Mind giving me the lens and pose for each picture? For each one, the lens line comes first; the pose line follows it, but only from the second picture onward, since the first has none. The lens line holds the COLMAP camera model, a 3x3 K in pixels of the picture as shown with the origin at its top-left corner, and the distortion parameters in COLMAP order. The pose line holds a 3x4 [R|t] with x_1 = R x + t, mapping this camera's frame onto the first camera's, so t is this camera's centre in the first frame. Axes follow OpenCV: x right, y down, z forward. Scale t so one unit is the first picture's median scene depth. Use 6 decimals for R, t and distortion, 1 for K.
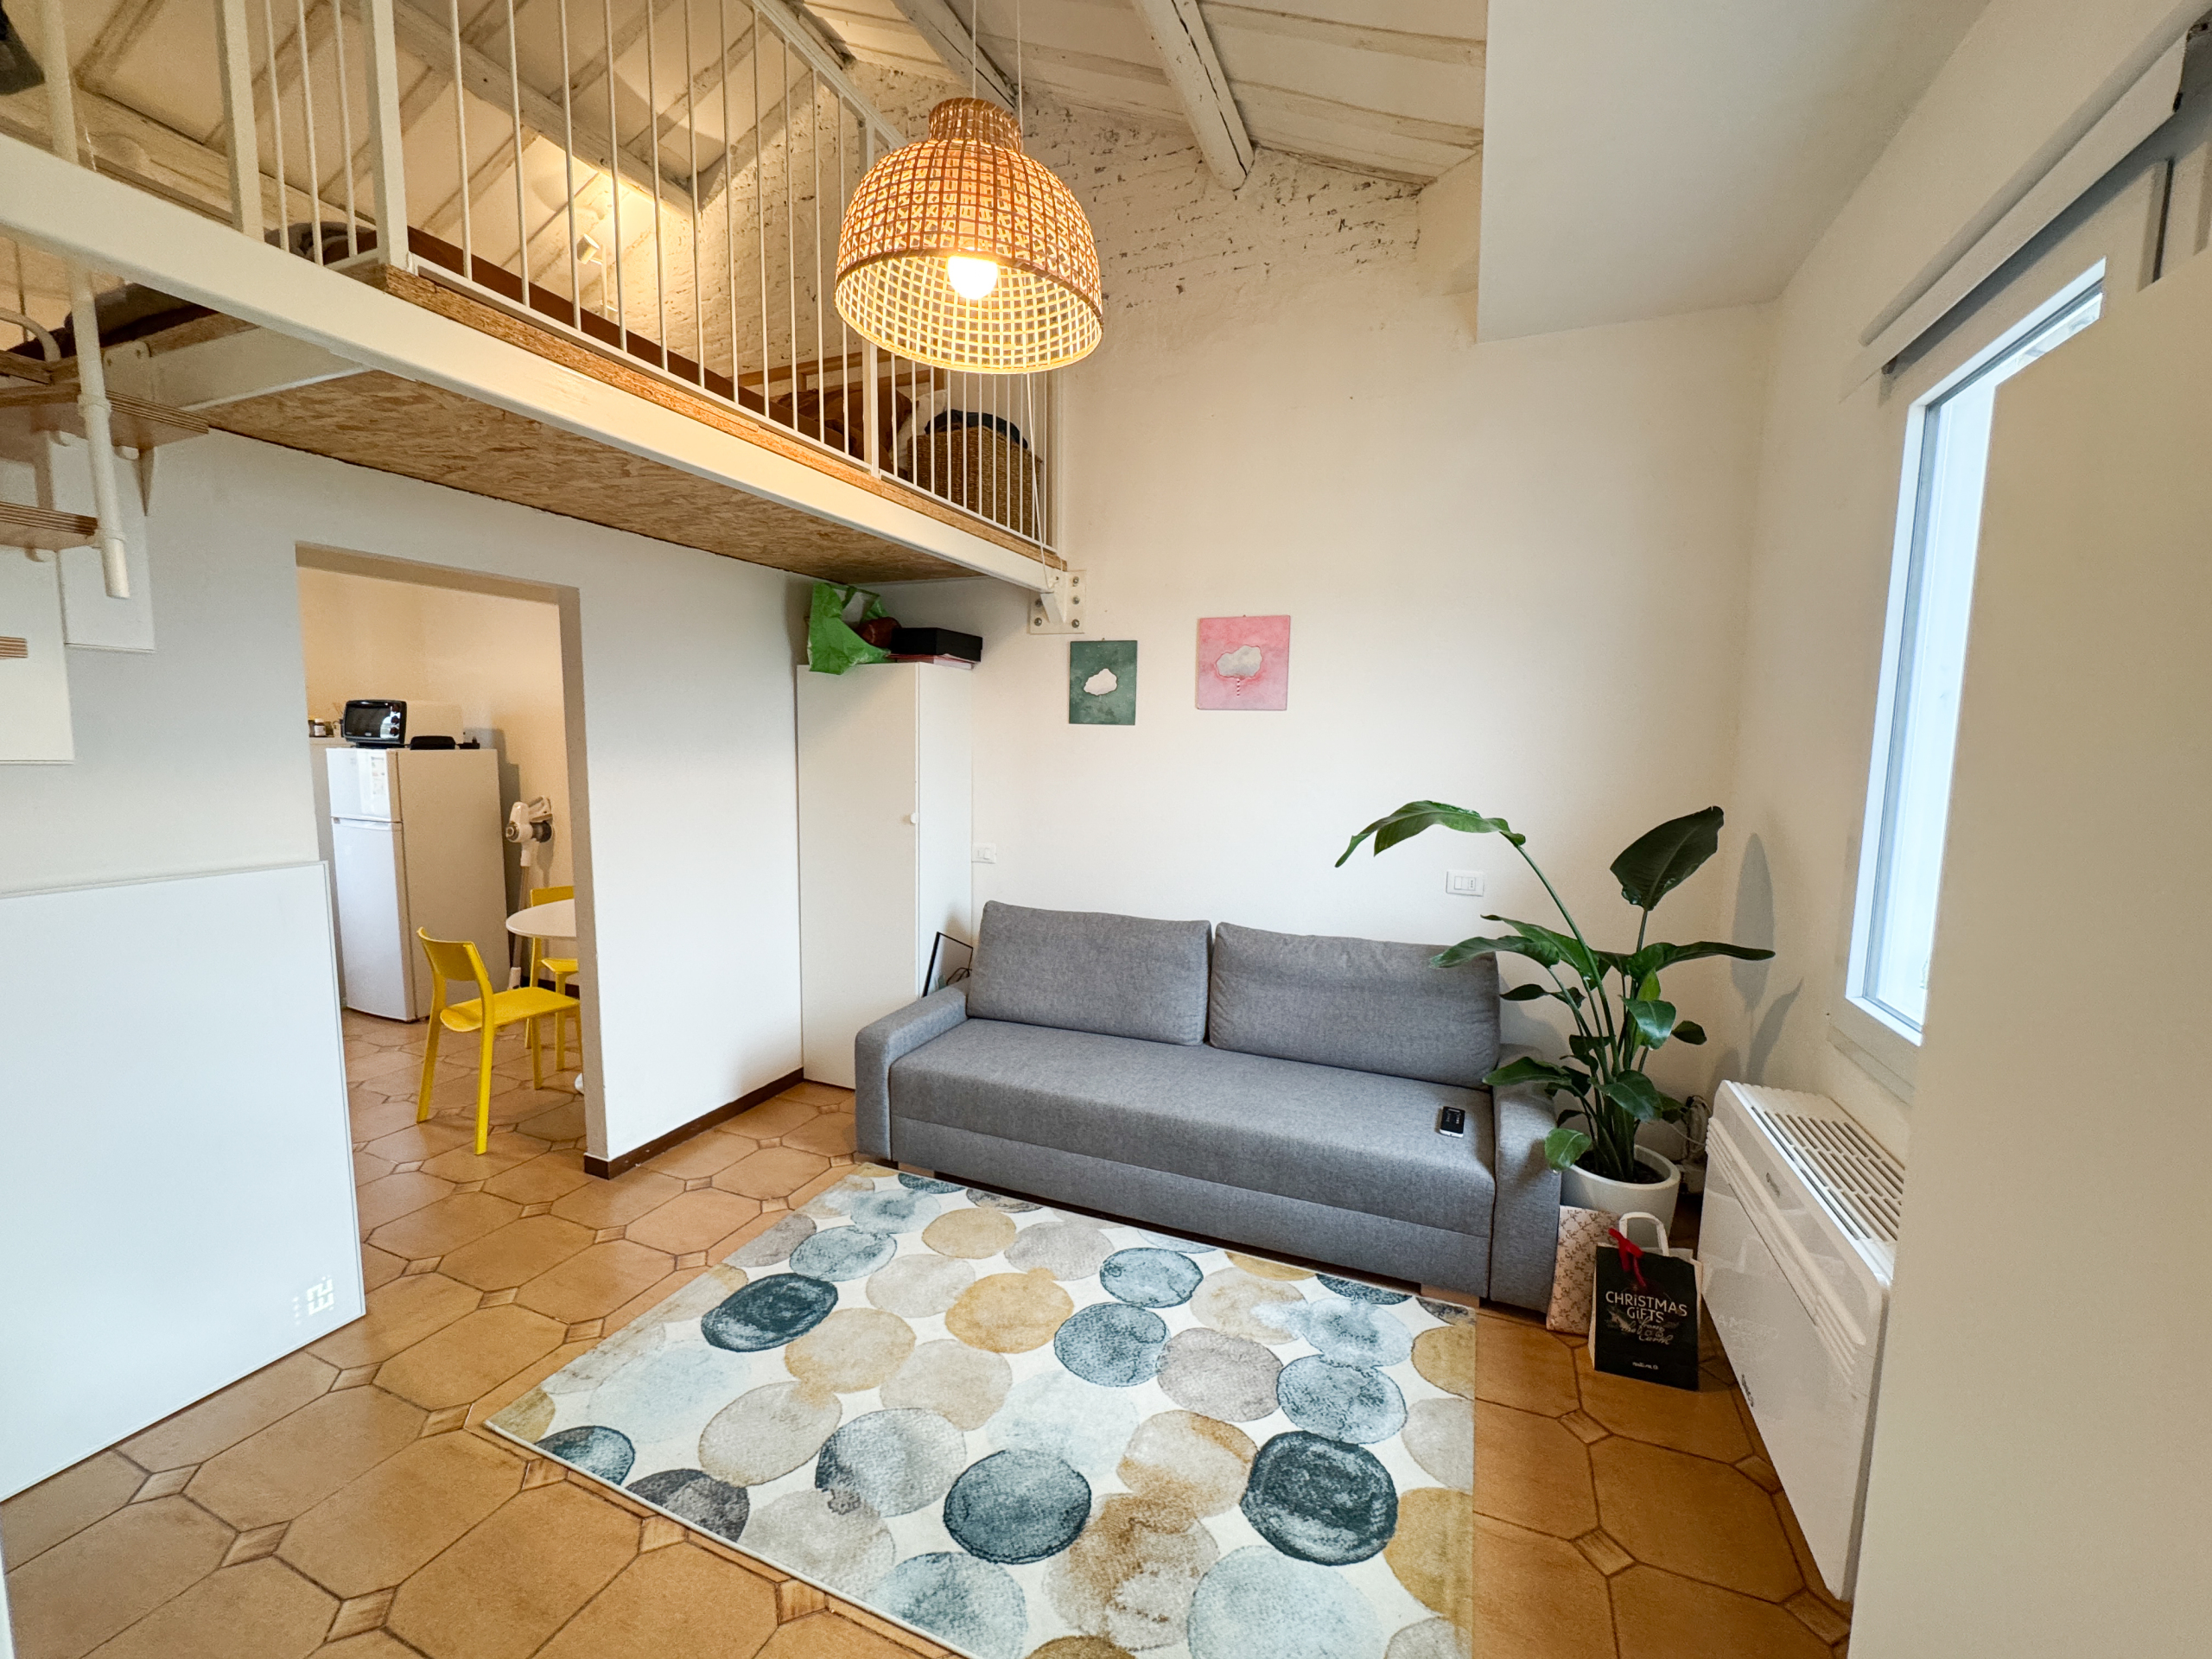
lens RADIAL K [[885.9, 0, 1107.1], [0, 885.9, 831.4], [0, 0, 1]] dist [-0.003689, 0.000289]
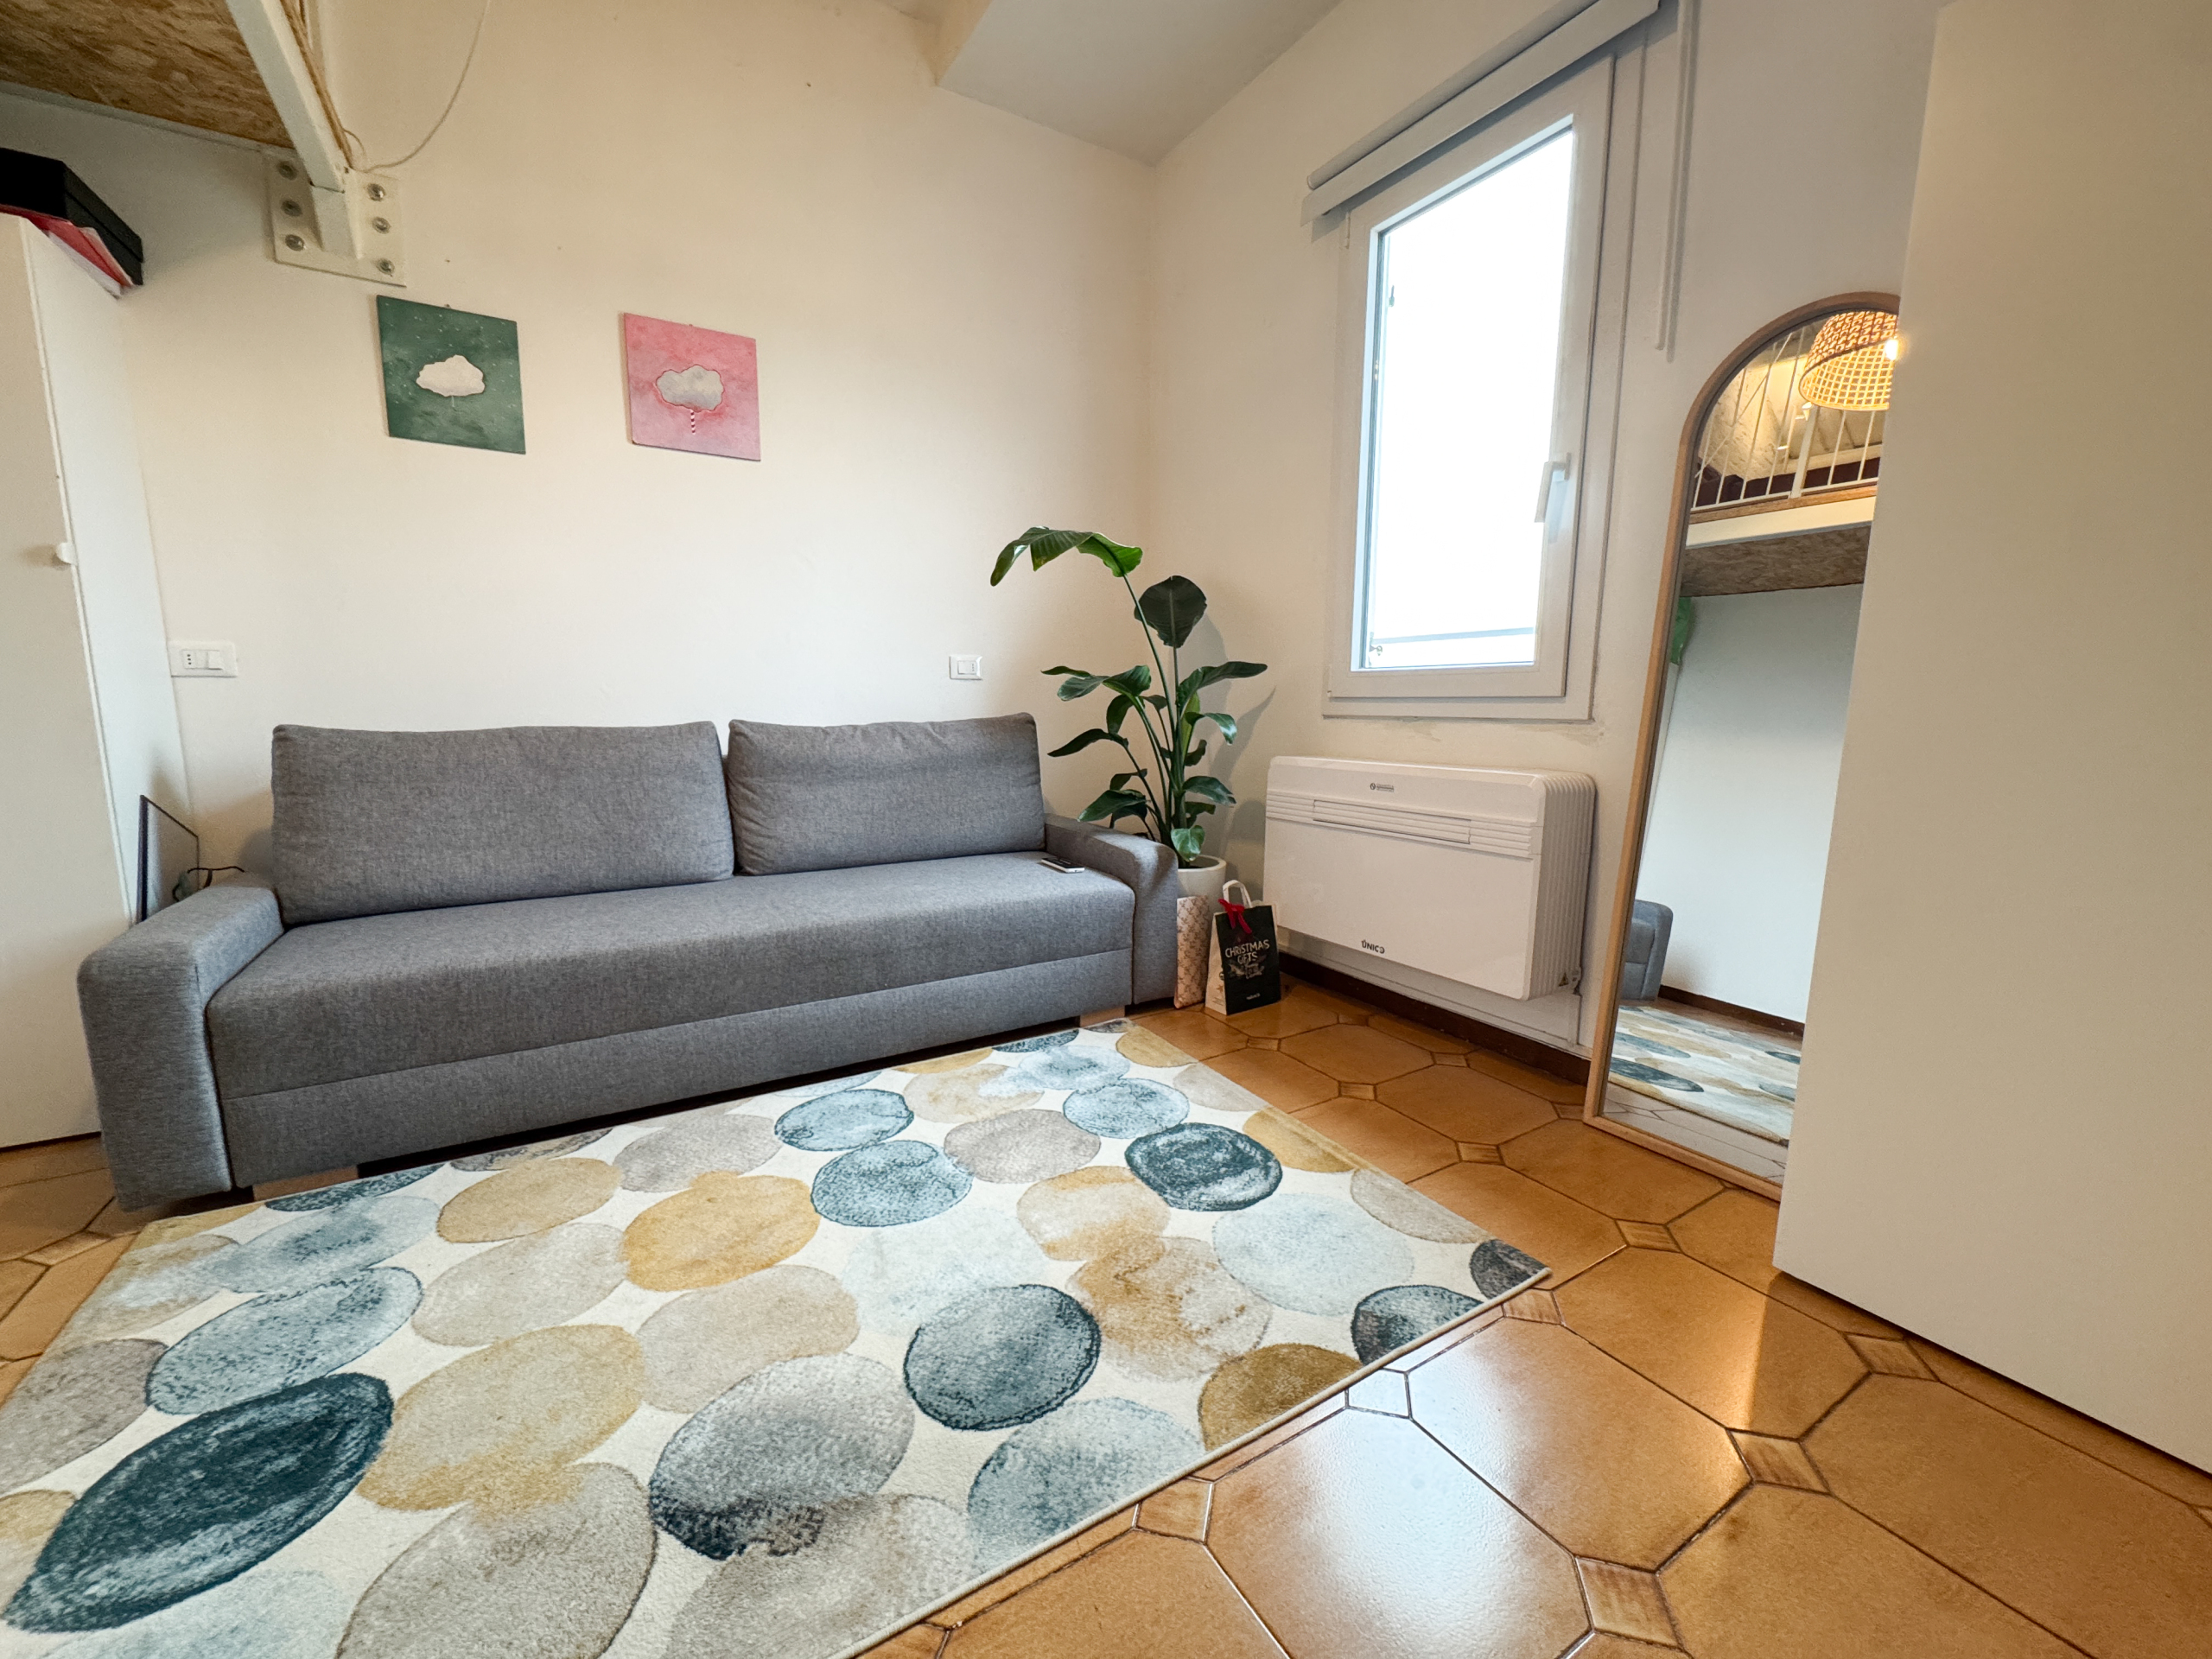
lens RADIAL K [[885.9, 0, 1105.9], [0, 885.9, 831.5], [0, 0, 1]] dist [-0.003689, 0.000289]
pose [[0.593274, -0.131034, 0.794265, -0.383903], [0.090797, 0.991259, 0.095712, 0.193648], [-0.799864, 0.015334, 0.599986, 0.340069]]
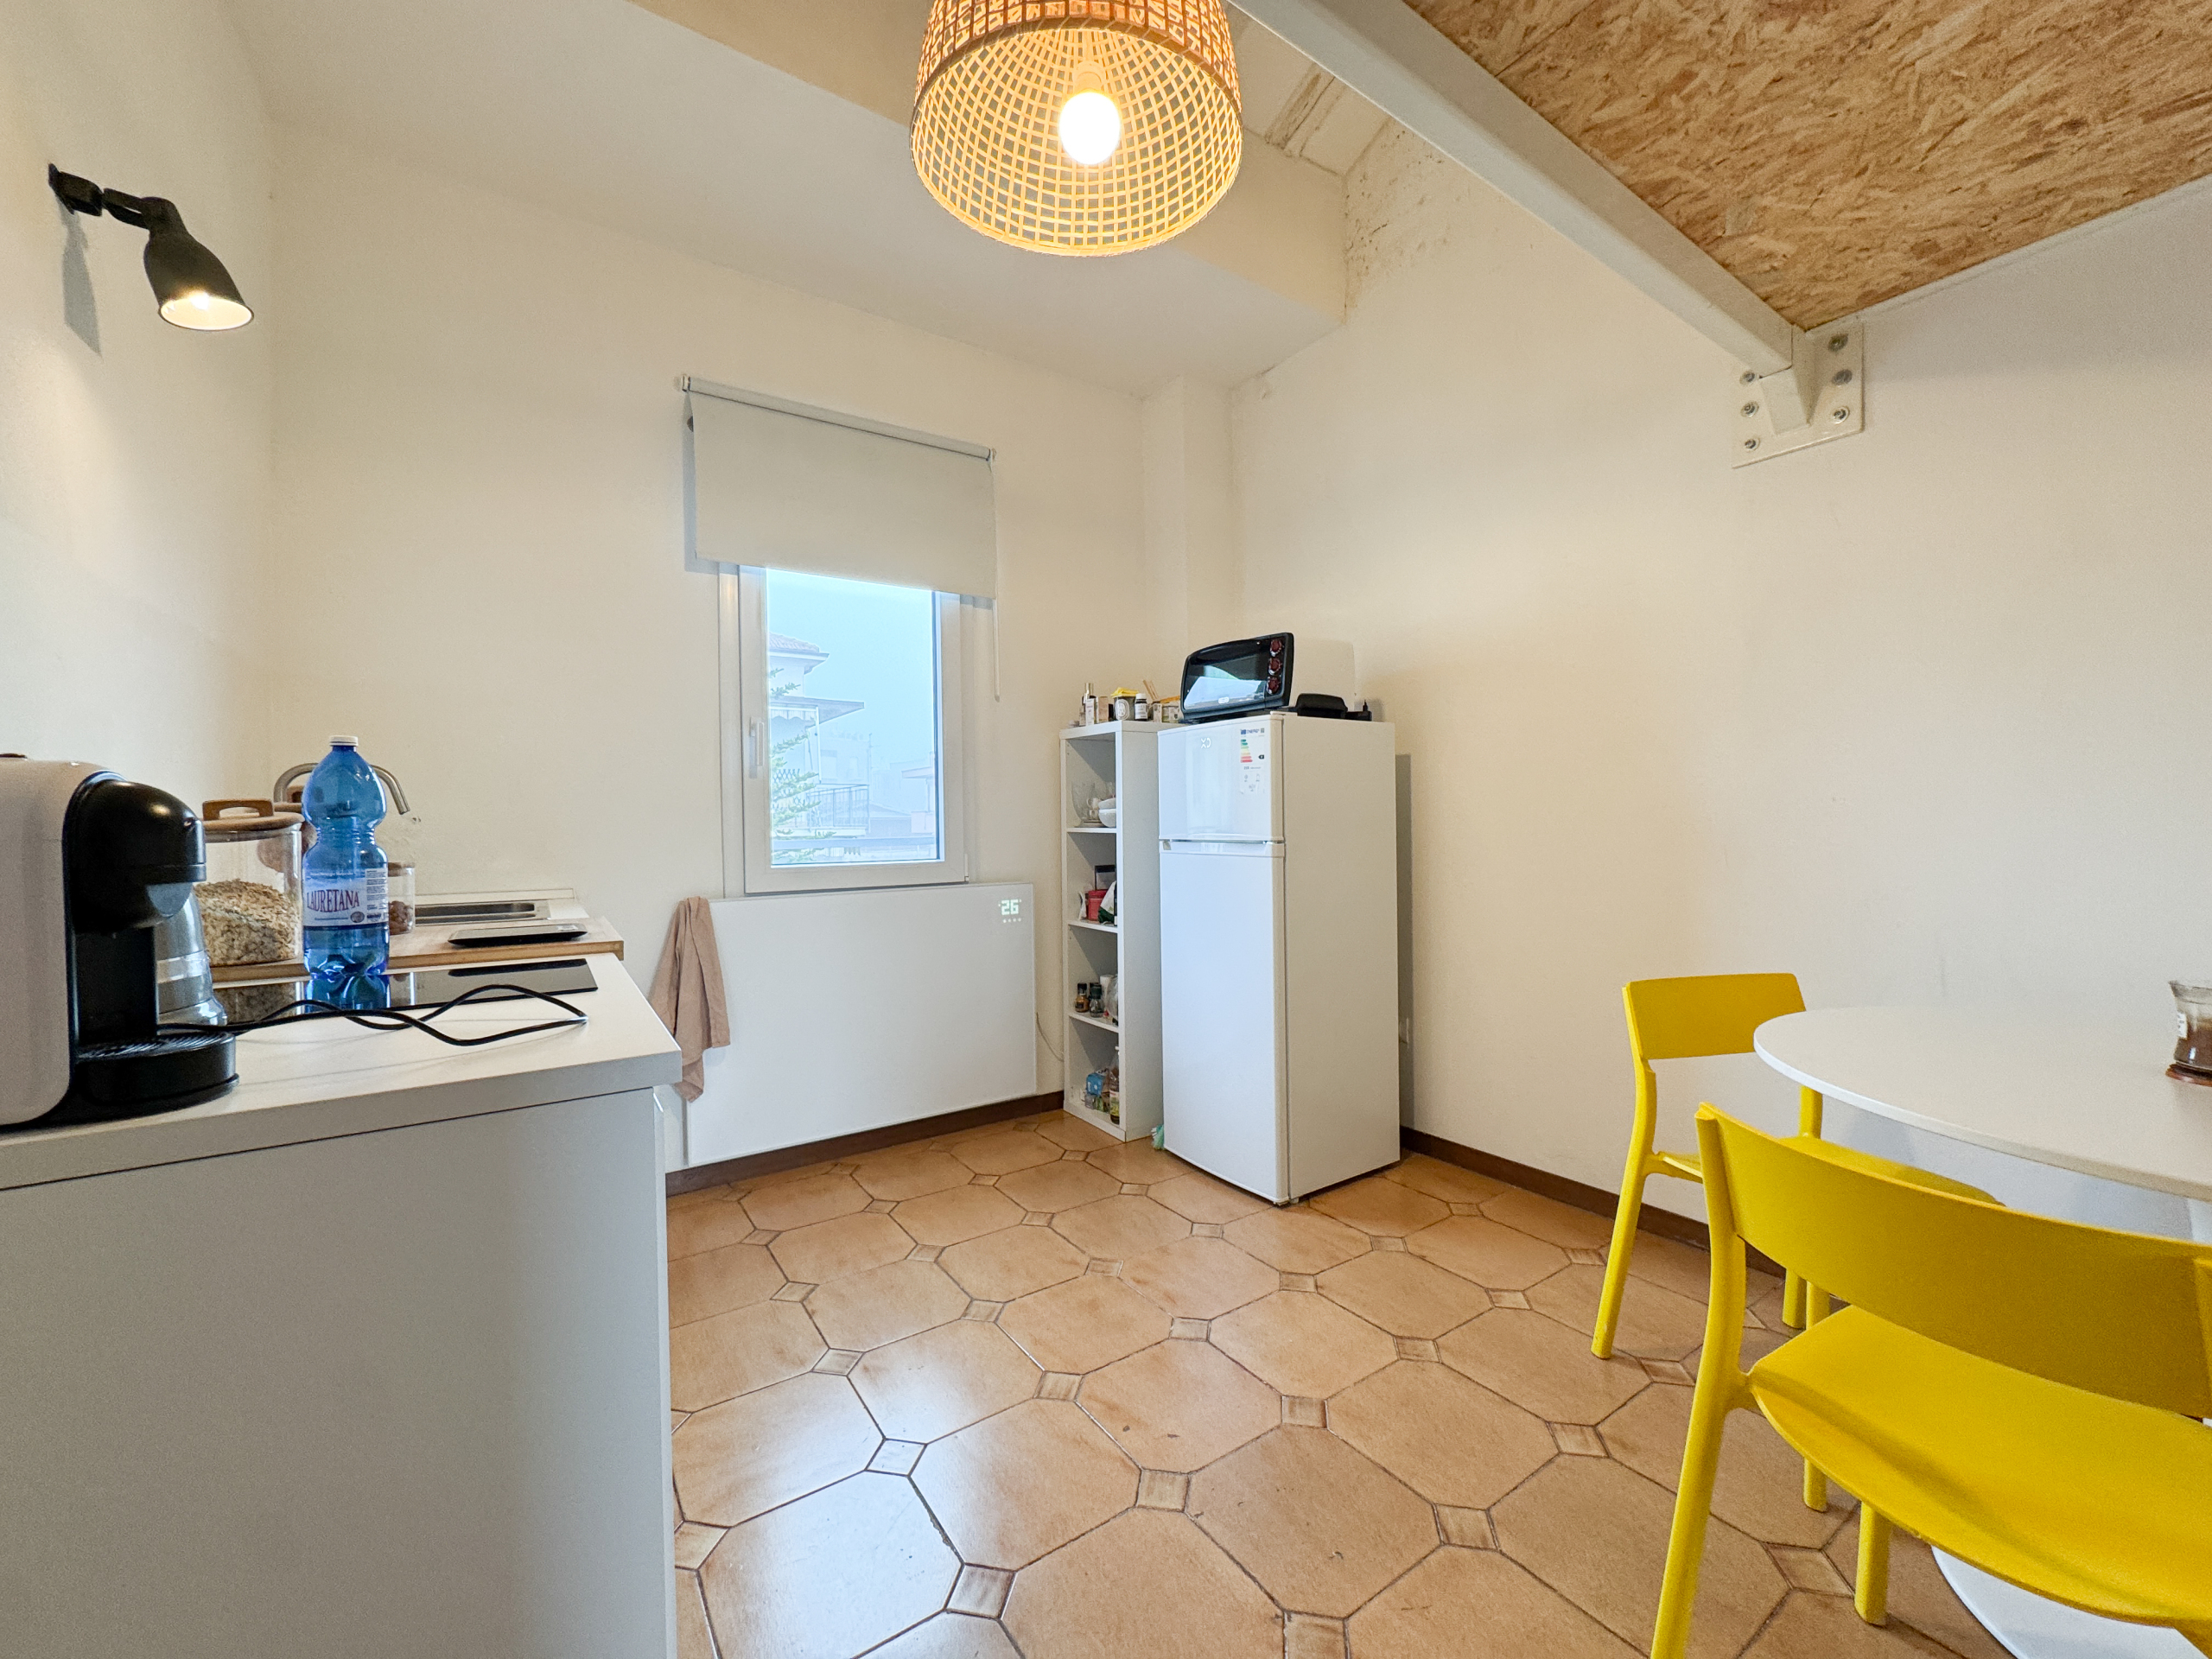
lens RADIAL K [[885.9, 0, 1111.0], [0, 885.9, 831.6], [0, 0, 1]] dist [-0.003689, 0.000289]
pose [[0.837116, -0.023949, -0.546501, -0.993864], [-0.028462, 0.995781, -0.087235, 0.059334], [0.546284, 0.088580, 0.832903, 0.802271]]
